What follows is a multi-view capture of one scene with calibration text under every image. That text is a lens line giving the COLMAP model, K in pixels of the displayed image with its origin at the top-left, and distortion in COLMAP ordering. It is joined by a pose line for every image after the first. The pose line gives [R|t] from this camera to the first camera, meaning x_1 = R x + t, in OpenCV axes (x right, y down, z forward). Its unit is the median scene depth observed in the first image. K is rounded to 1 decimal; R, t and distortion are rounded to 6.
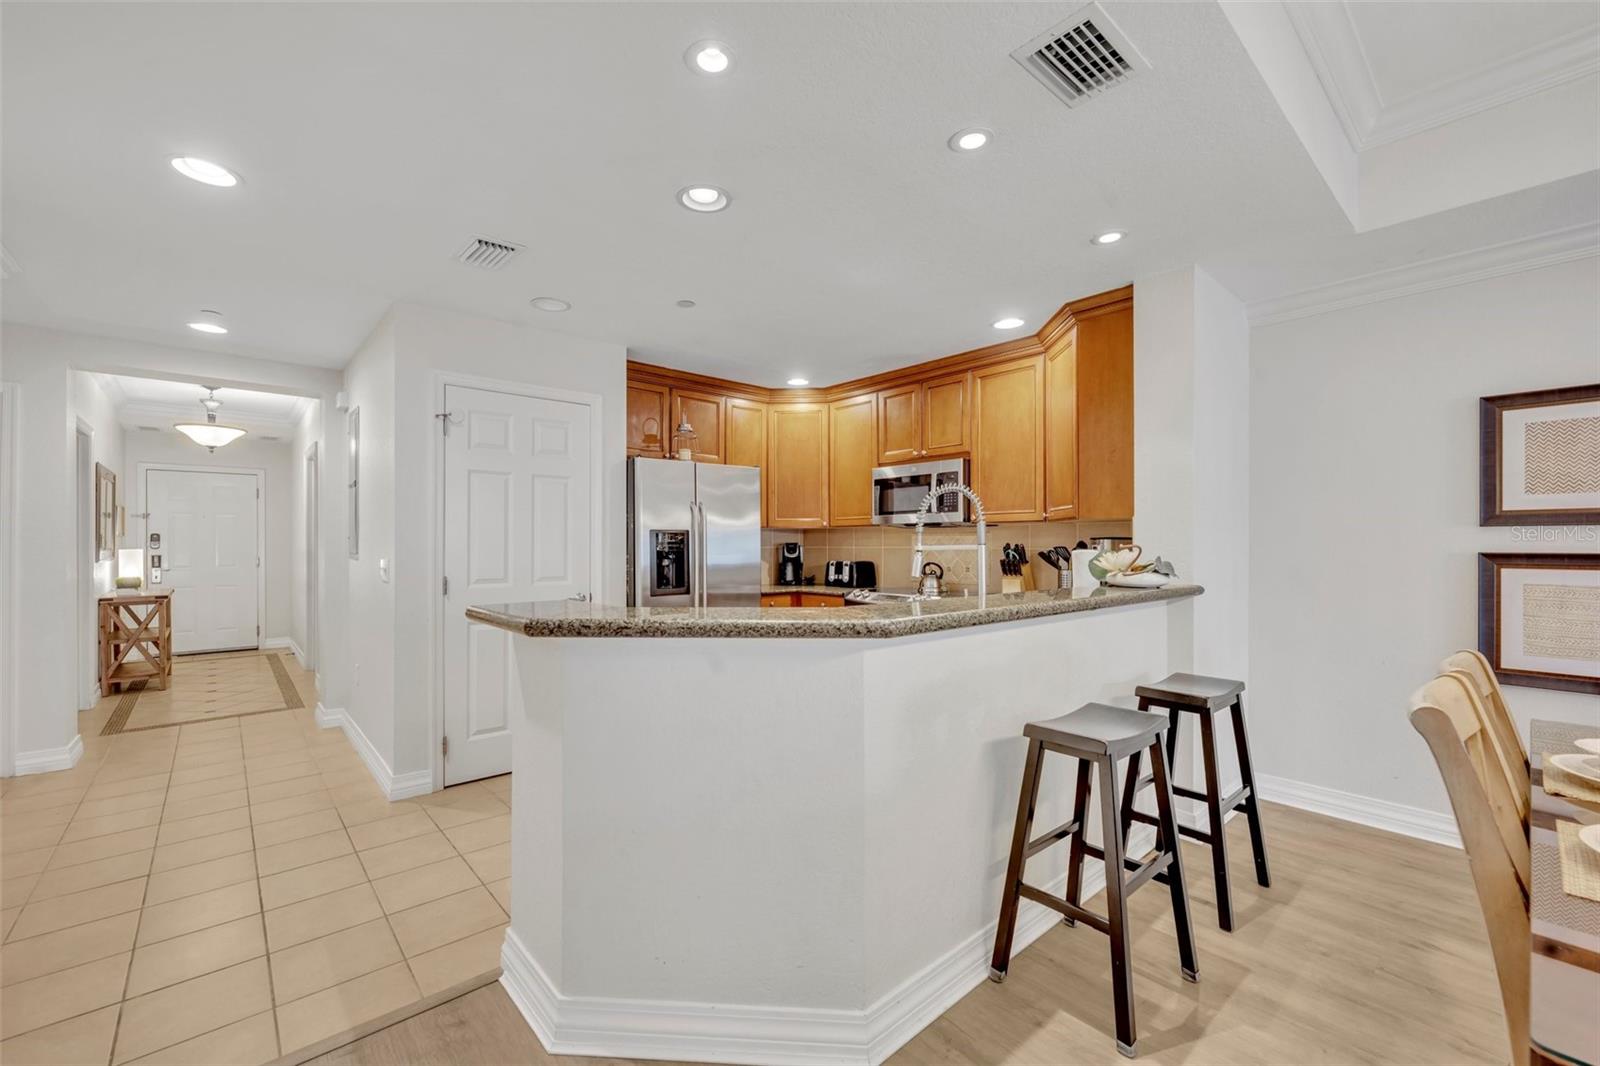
lens RADIAL K [[650.3, 0, 798.3], [0, 650.3, 542.4], [0, 0, 1]] dist [0.001626, 0.000111]
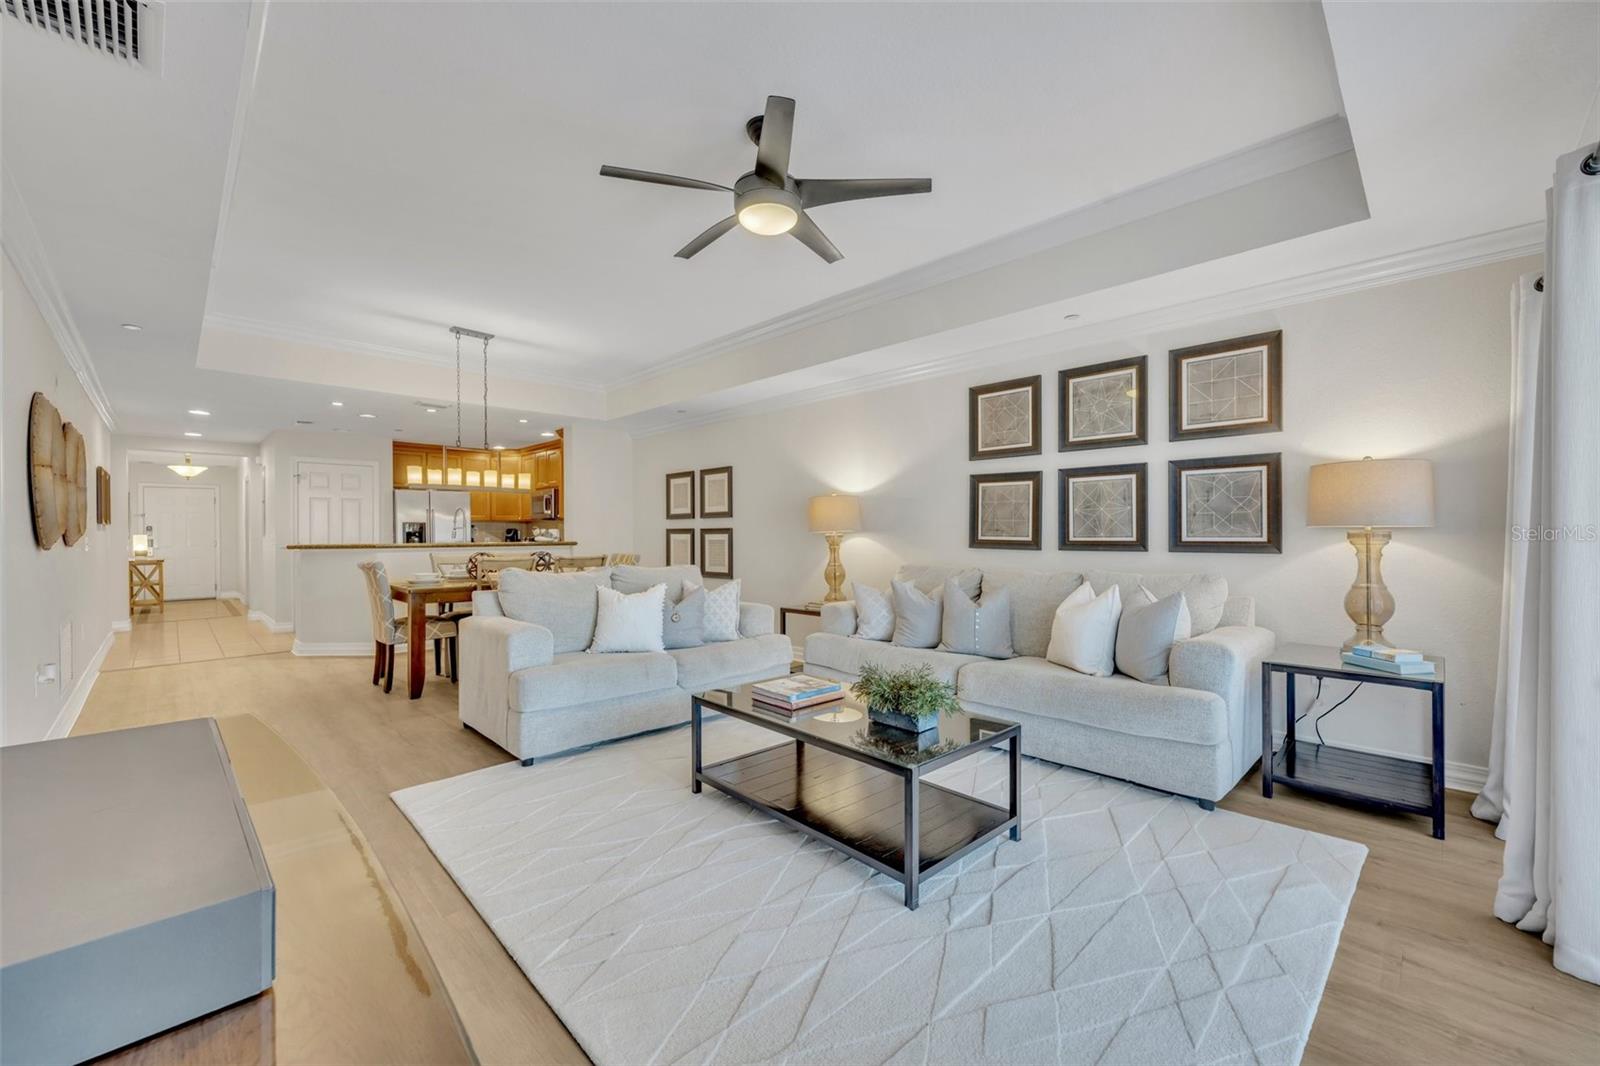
lens RADIAL K [[634.1, 0, 800.0], [0, 634.1, 533.0], [0, 0, 1]] dist [0.001846, 0.000089]
pose [[0.998609, -0.006317, 0.052339, 0.968899], [0.006341, 0.999980, -0.000293, 0.025405], [-0.052337, 0.000625, 0.998629, -1.174786]]
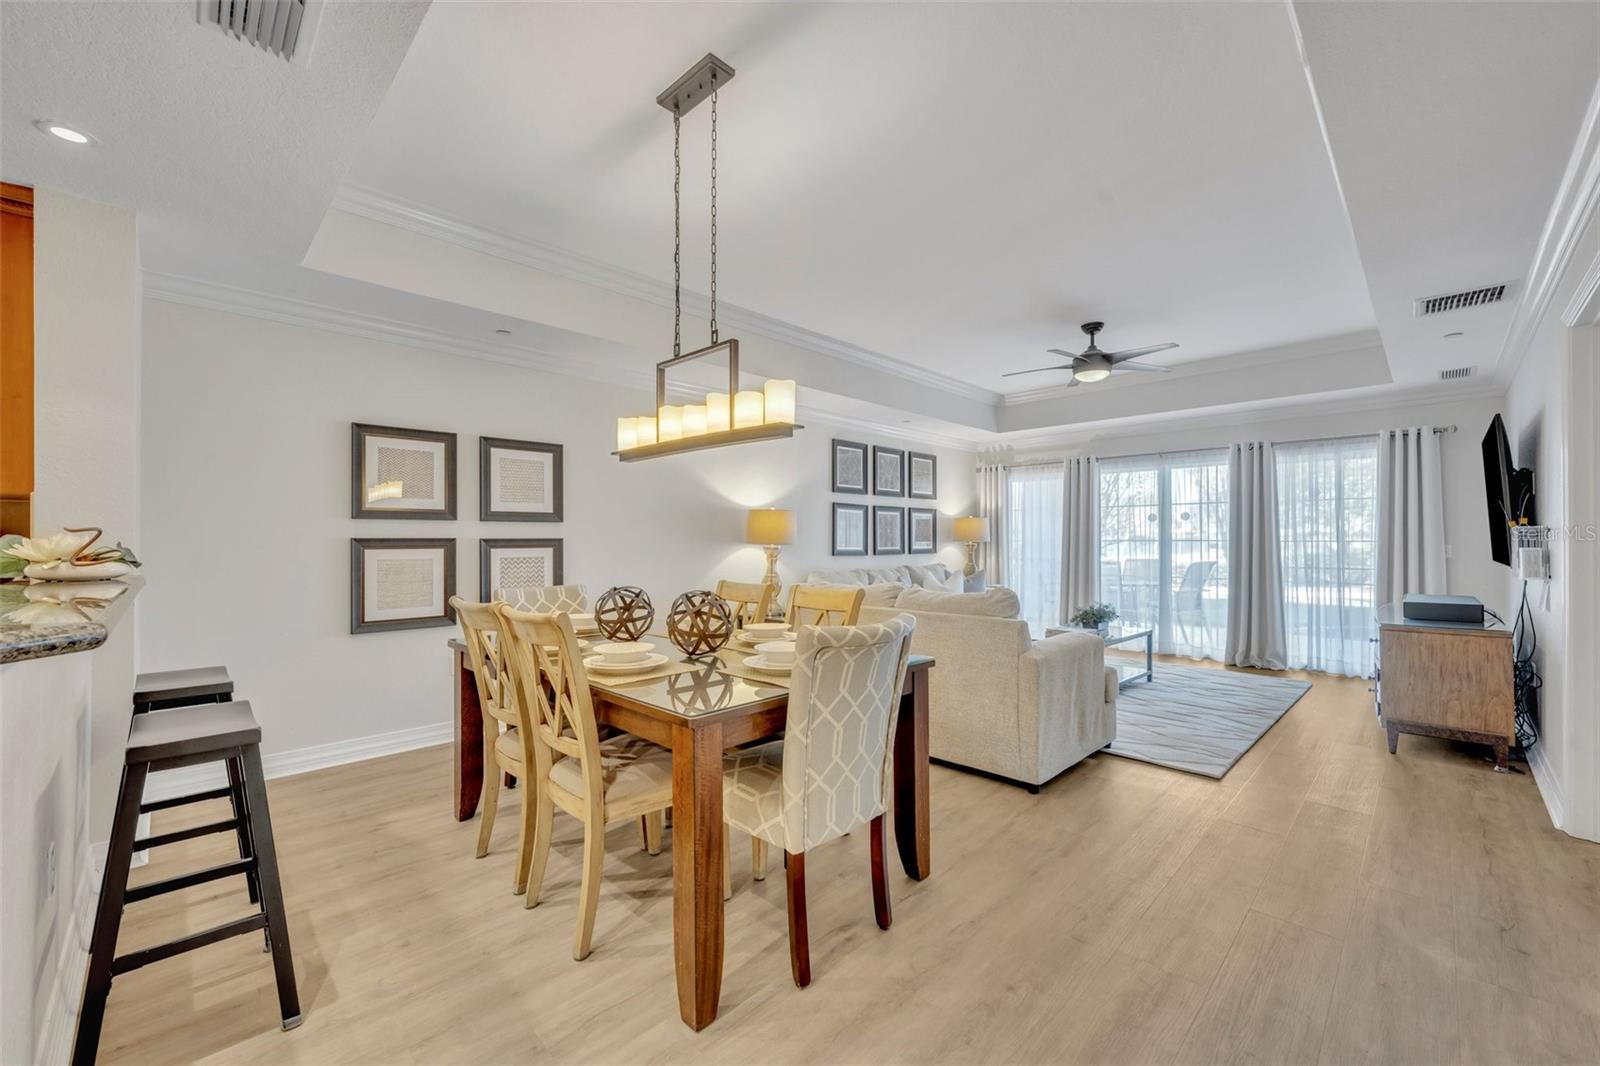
lens RADIAL K [[633.5, 0, 795.4], [0, 633.5, 537.4], [0, 0, 1]] dist [0.000028, -0.000200]
pose [[-0.052257, 0.002324, 0.998631, -0.198092], [0.001638, 0.999996, -0.002241, 0.012071], [-0.998632, 0.001518, -0.052261, 0.104167]]
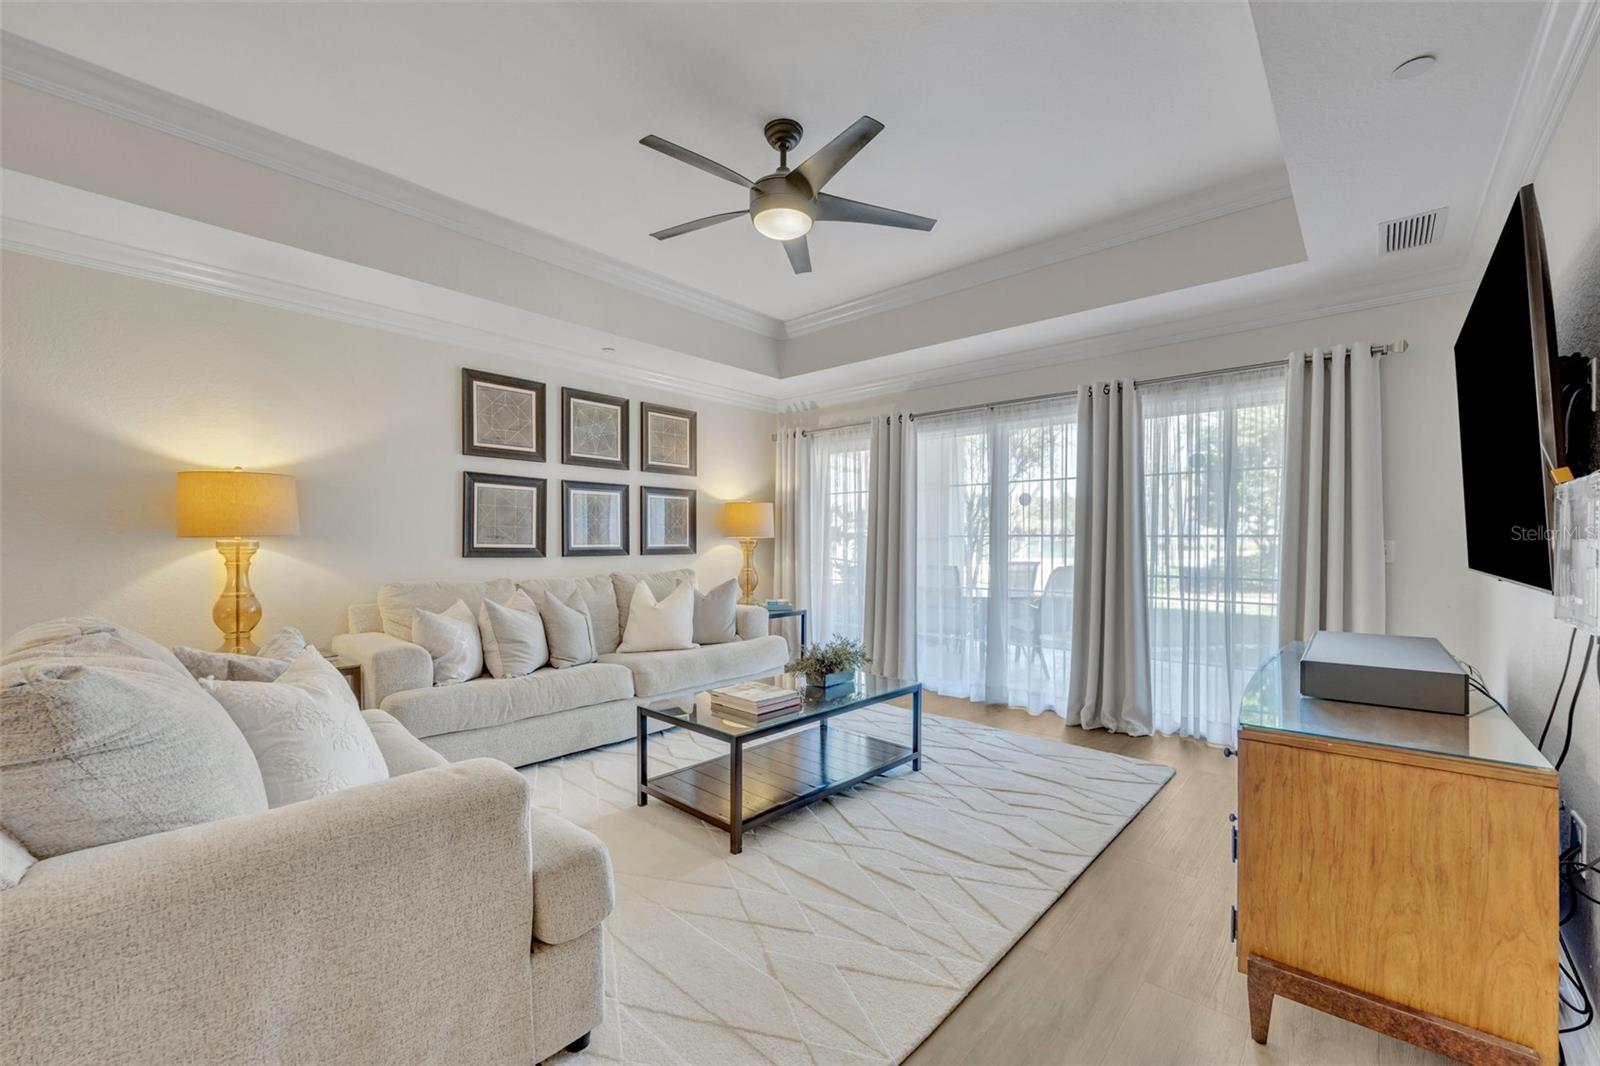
lens RADIAL K [[645.3, 0, 809.7], [0, 645.3, 549.6], [0, 0, 1]] dist [-0.000218, 0.000038]
pose [[-0.125124, -0.016557, 0.992003, 0.306803], [-0.001953, 0.999863, 0.016442, 0.024767], [-0.992139, 0.000120, -0.125139, -0.466222]]
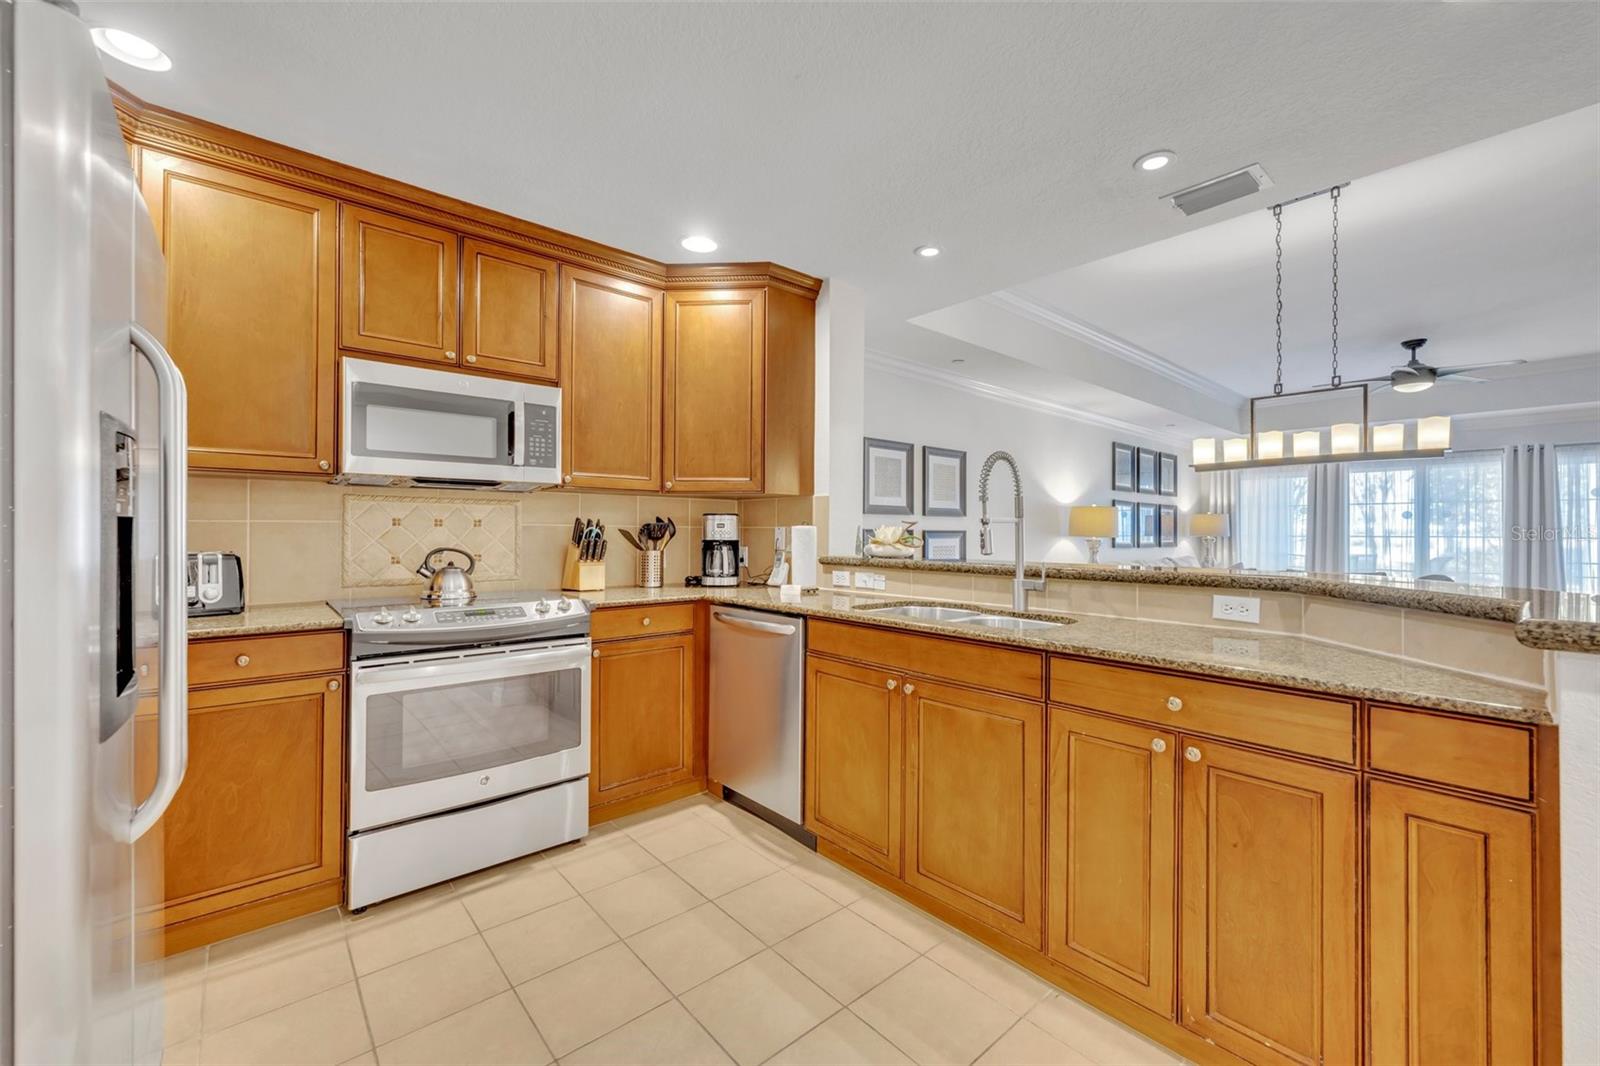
lens RADIAL K [[643.0, 0, 792.8], [0, 643.0, 527.2], [0, 0, 1]] dist [-0.000047, -0.000077]
pose [[0.021450, 0.007226, 0.999744, -0.402234], [-0.006527, 0.999954, -0.007088, 0.015726], [-0.999749, -0.006374, 0.021496, 0.746910]]
